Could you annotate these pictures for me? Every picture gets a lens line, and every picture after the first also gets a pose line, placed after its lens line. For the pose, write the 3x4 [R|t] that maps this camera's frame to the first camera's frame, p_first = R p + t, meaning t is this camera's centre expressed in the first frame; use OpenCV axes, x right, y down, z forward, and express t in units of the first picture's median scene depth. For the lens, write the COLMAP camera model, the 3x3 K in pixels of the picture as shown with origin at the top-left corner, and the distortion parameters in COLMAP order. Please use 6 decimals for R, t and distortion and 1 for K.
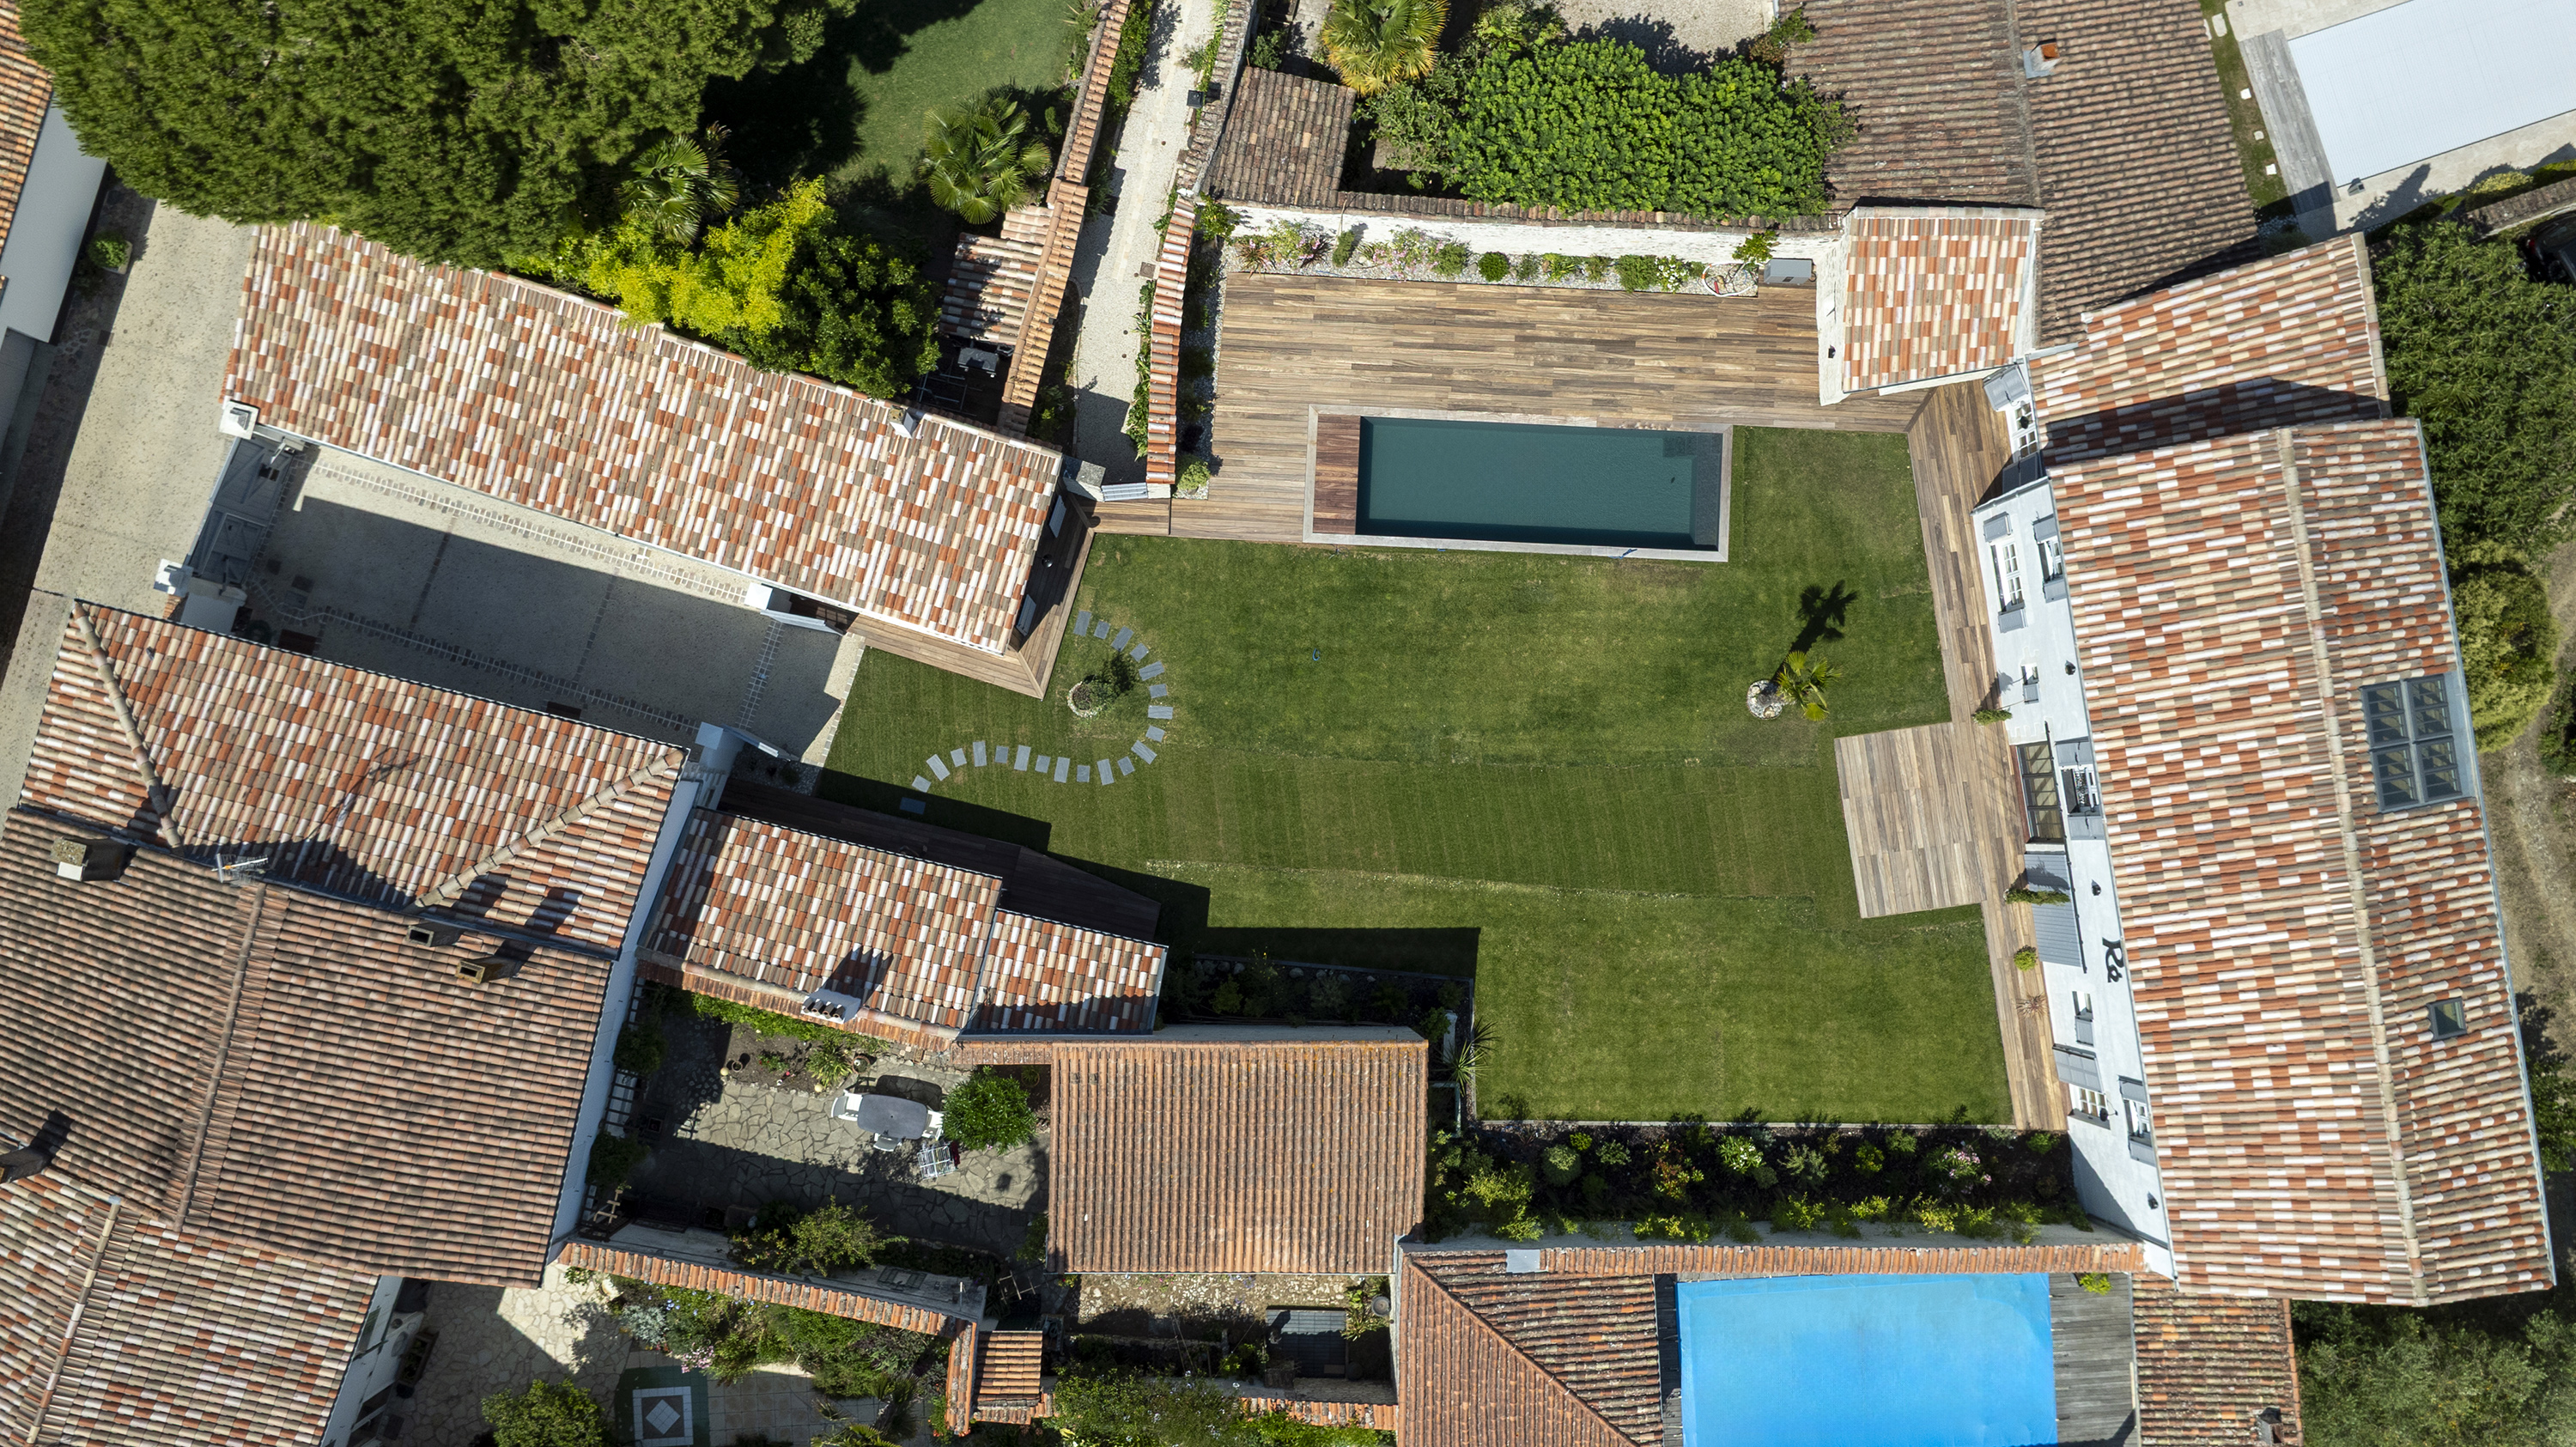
lens RADIAL K [[1866.3, 0, 1267.1], [0, 1866.3, 723.0], [0, 0, 1]] dist [-0.020709, 0.023282]
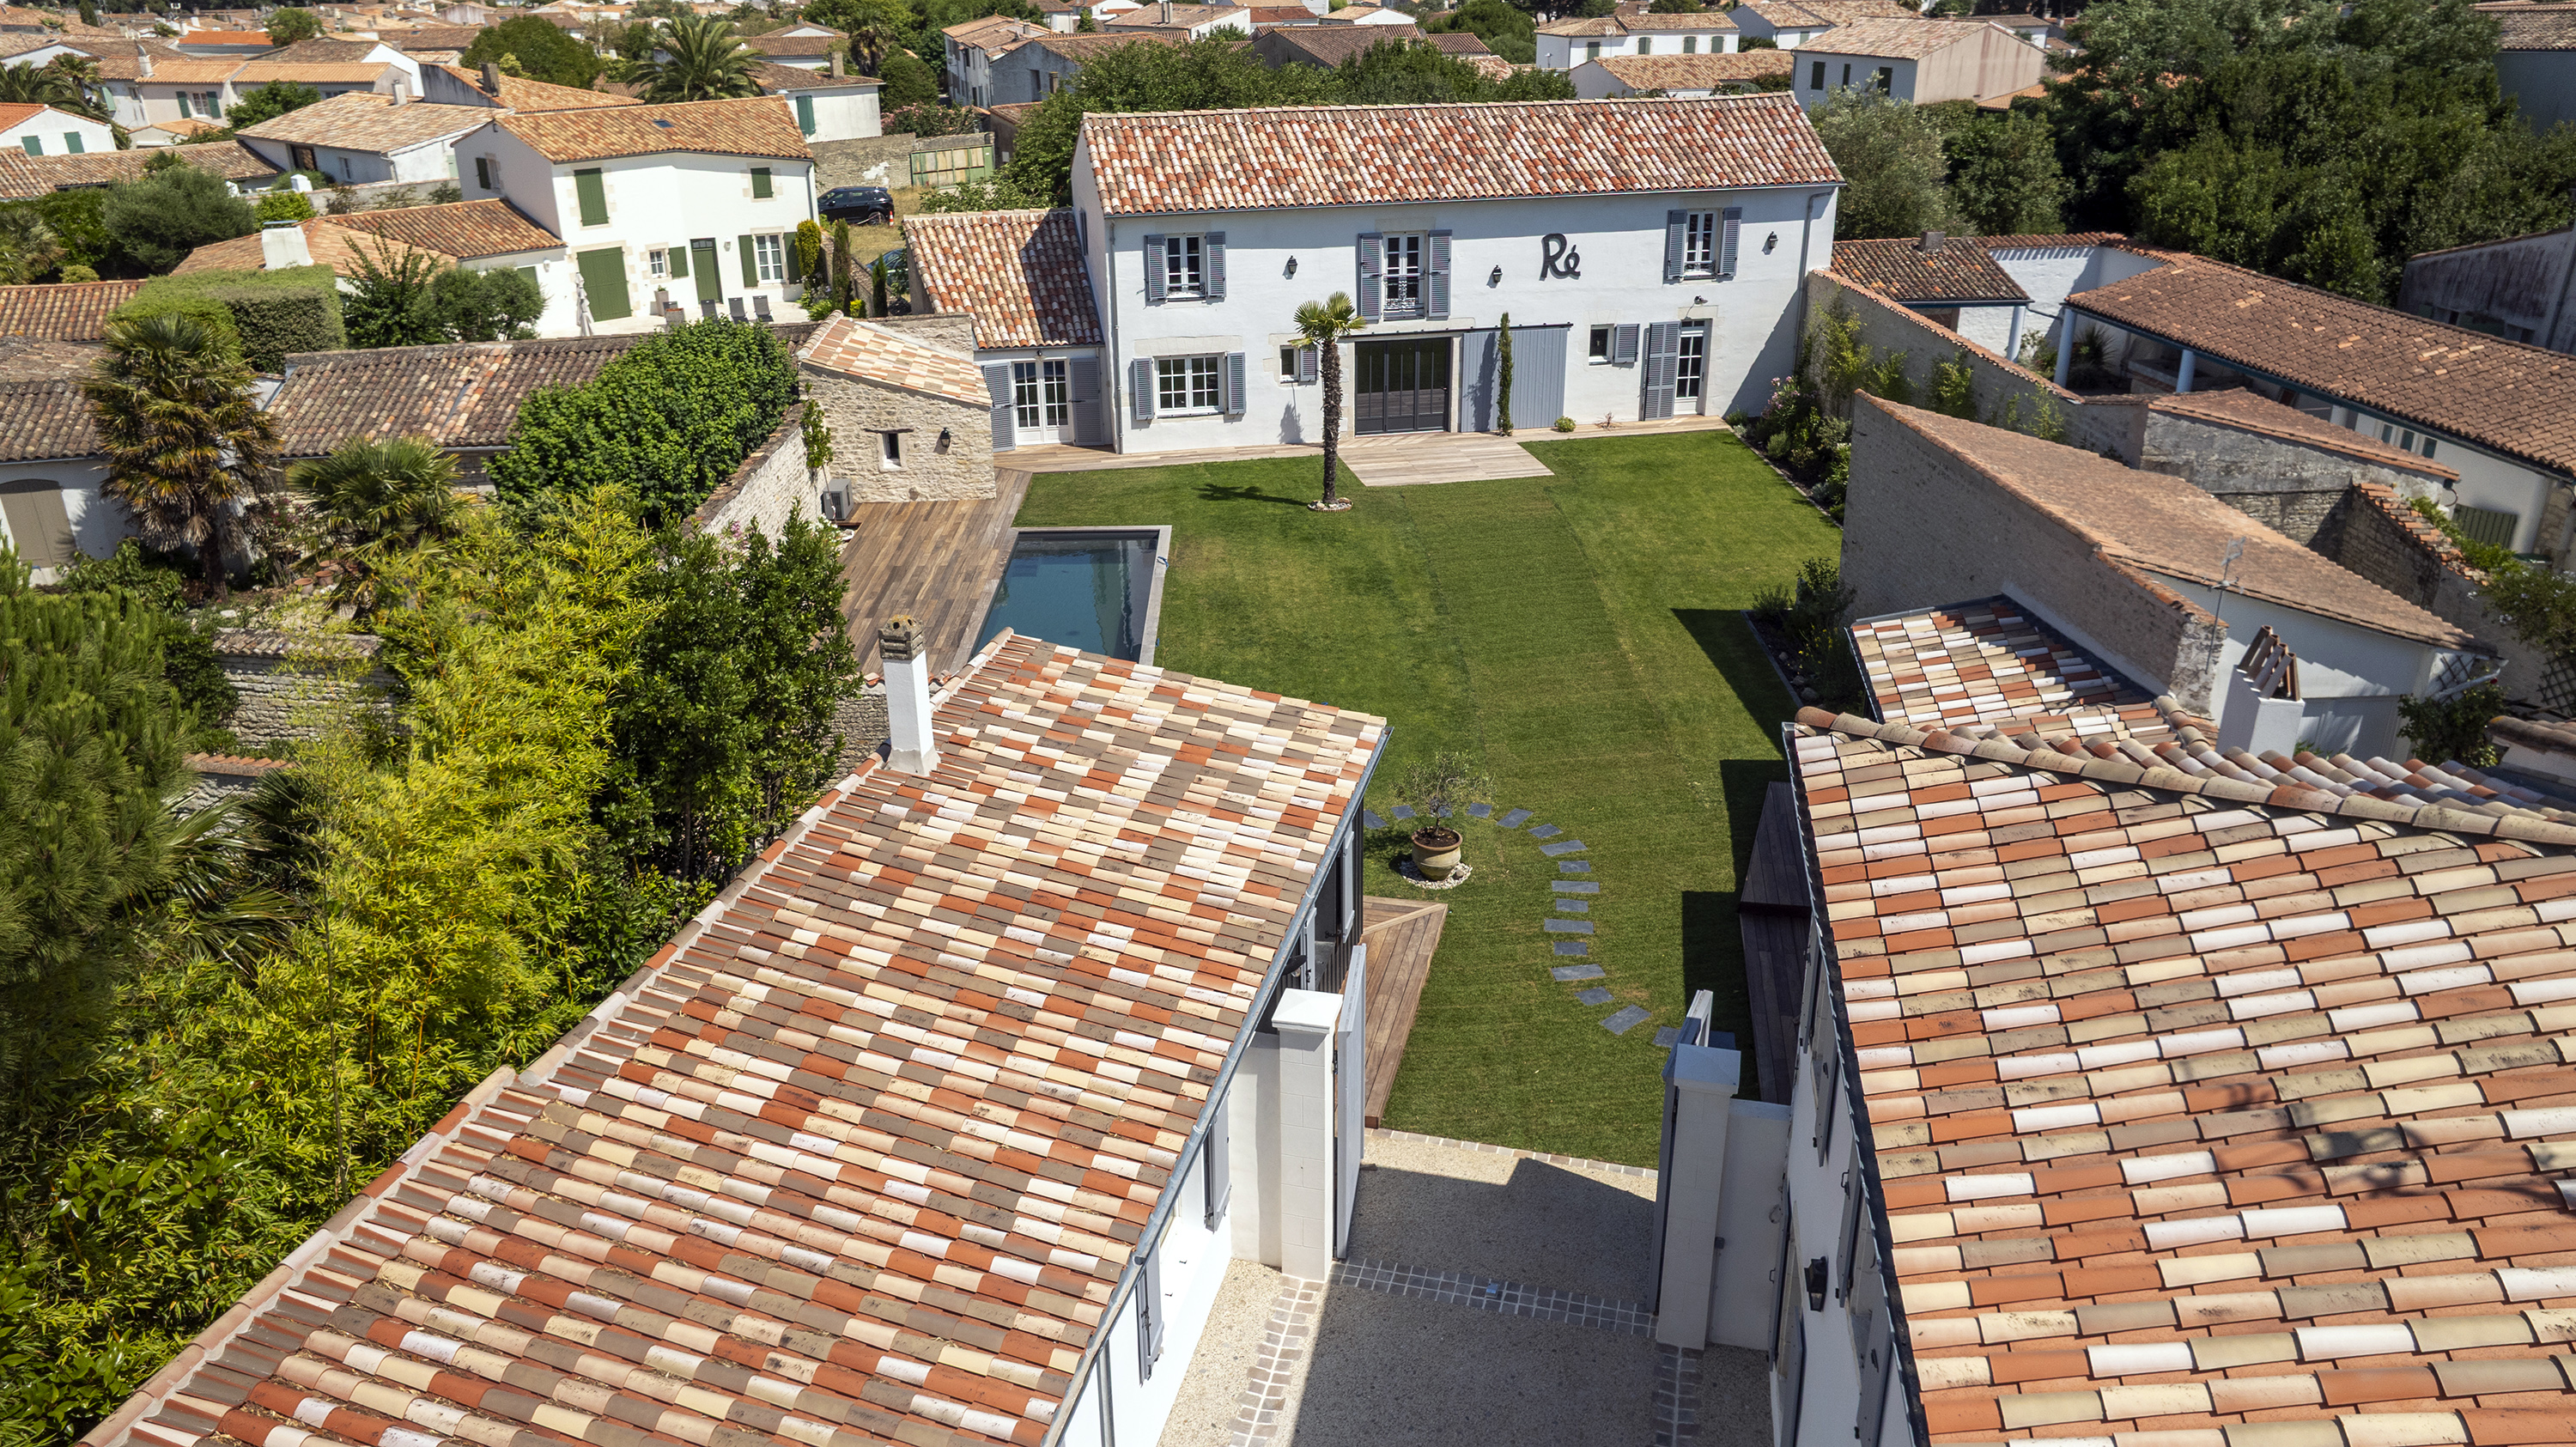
lens RADIAL K [[1866.3, 0, 1291.3], [0, 1866.3, 740.3], [0, 0, 1]] dist [-0.020709, 0.023282]
pose [[-0.067557, -0.369905, 0.926610, -0.603404], [0.997214, 0.004399, 0.074460, -0.099595], [-0.031619, 0.929059, 0.368577, 0.809209]]
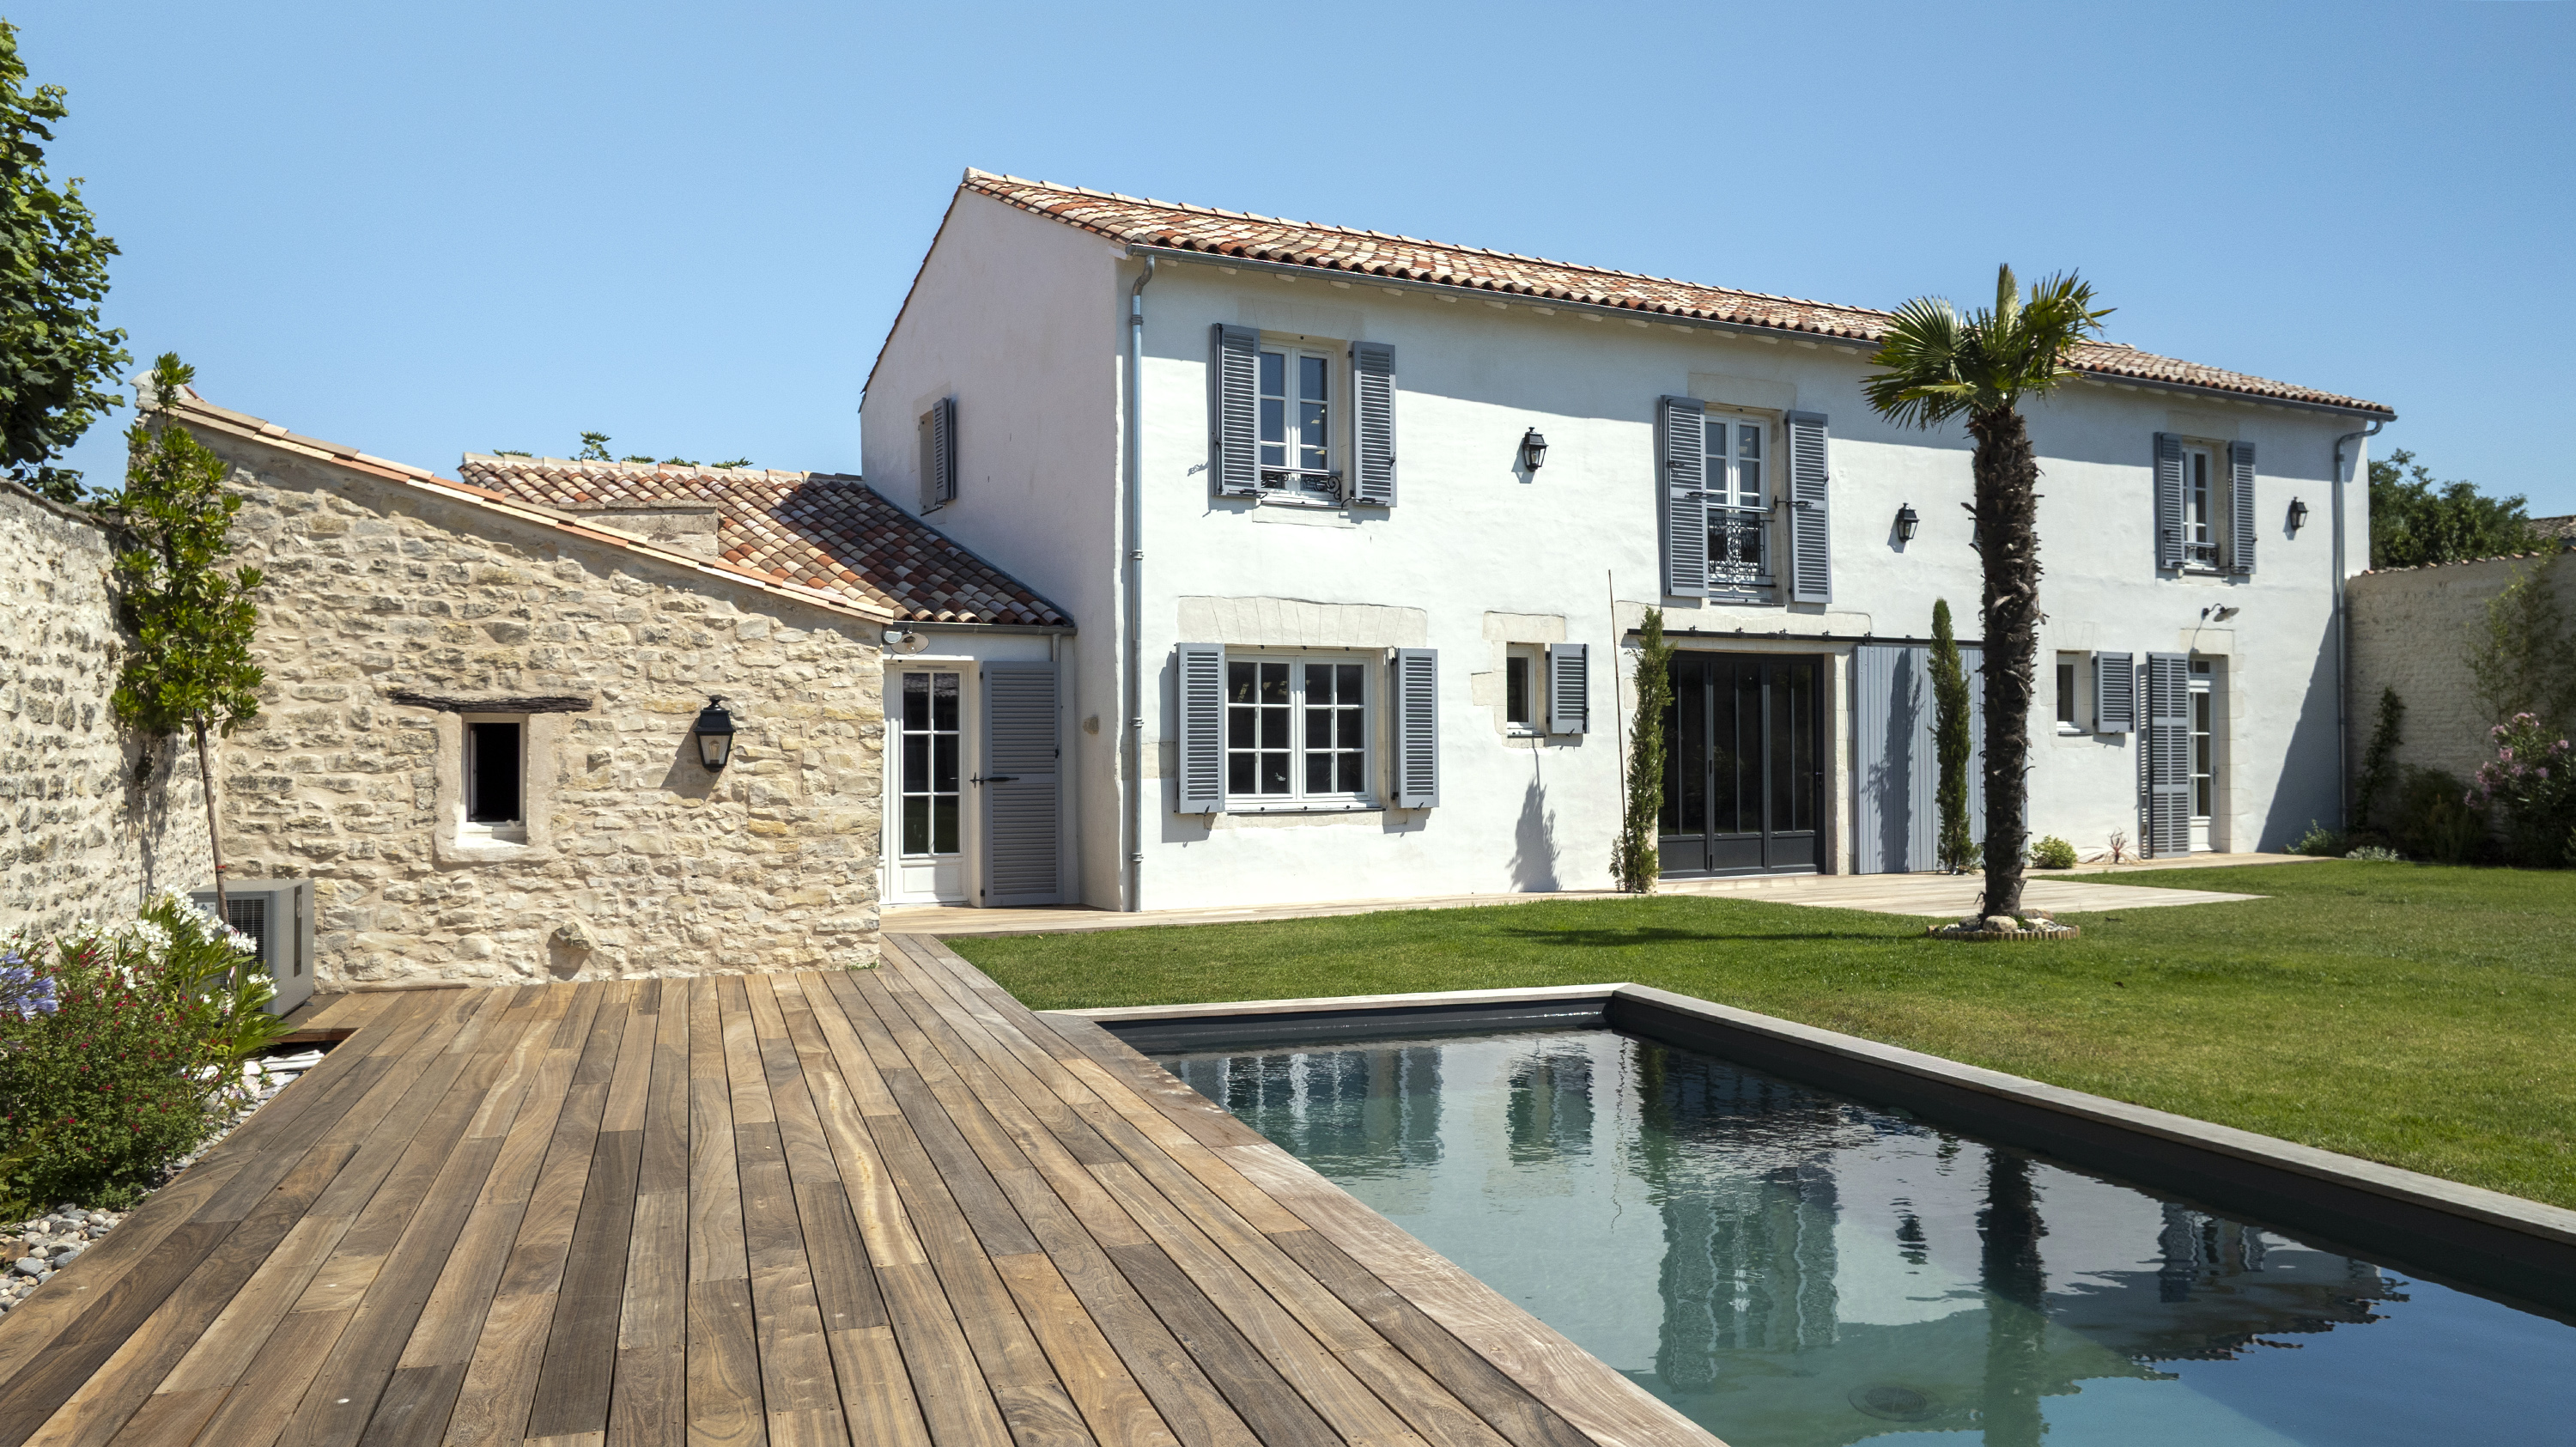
lens RADIAL K [[1866.3, 0, 1290.4], [0, 1866.3, 724.5], [0, 0, 1]] dist [-0.020709, 0.023282]
pose [[-0.363171, 0.049288, 0.930418, 0.050197], [0.931440, 0.043794, 0.361250, -0.218993], [-0.022941, 0.997824, -0.061813, 1.025080]]
